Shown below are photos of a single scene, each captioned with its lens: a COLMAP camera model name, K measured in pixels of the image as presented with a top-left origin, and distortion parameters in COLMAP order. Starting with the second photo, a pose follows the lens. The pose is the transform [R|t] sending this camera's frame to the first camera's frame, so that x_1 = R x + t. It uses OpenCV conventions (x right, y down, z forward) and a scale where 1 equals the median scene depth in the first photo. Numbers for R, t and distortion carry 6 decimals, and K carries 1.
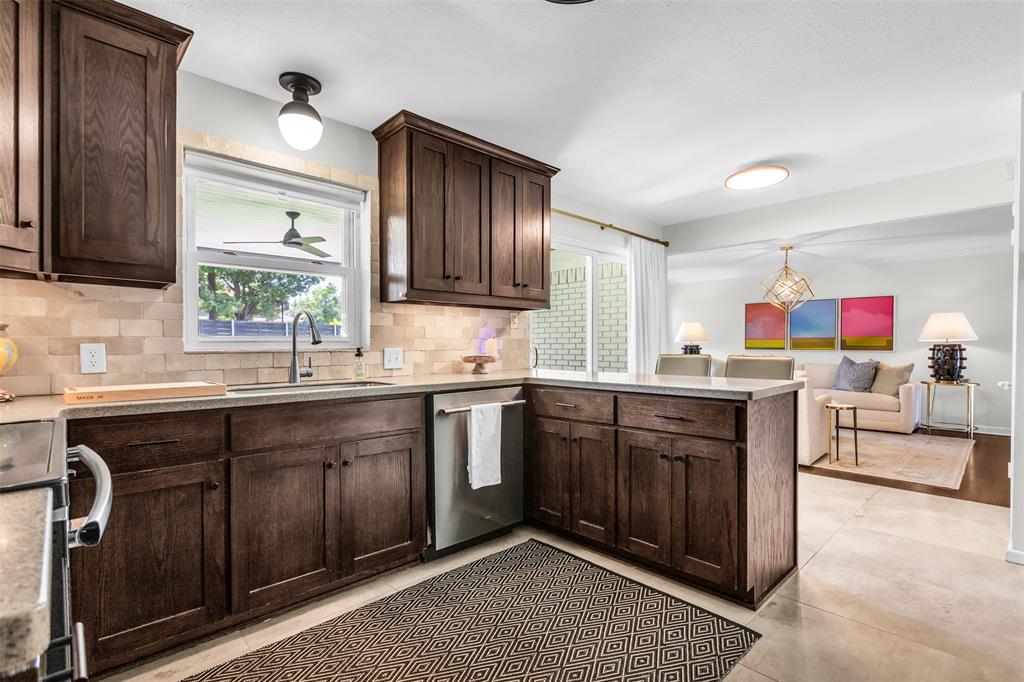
lens RADIAL K [[478.5, 0, 509.4], [0, 478.5, 351.1], [0, 0, 1]] dist [0.000089, 0.000349]
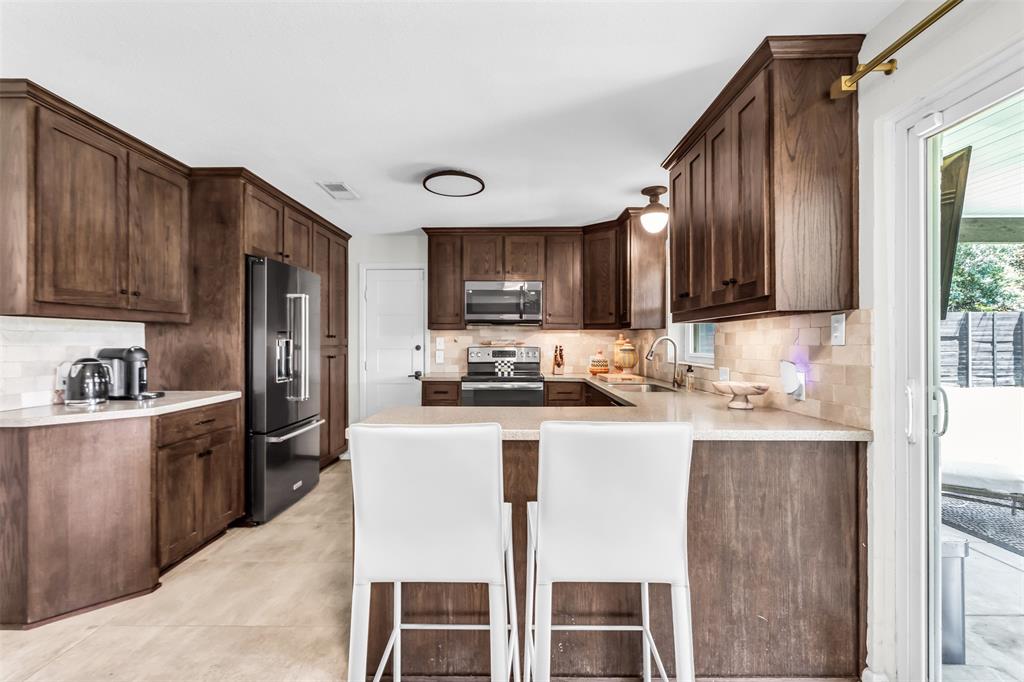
lens RADIAL K [[478.5, 0, 508.4], [0, 478.5, 340.1], [0, 0, 1]] dist [0.000089, 0.000349]
pose [[-0.691100, 0.000544, -0.722759, 0.874358], [-0.005919, 0.999962, 0.006412, -0.074466], [0.722735, 0.008709, -0.691070, 1.517396]]
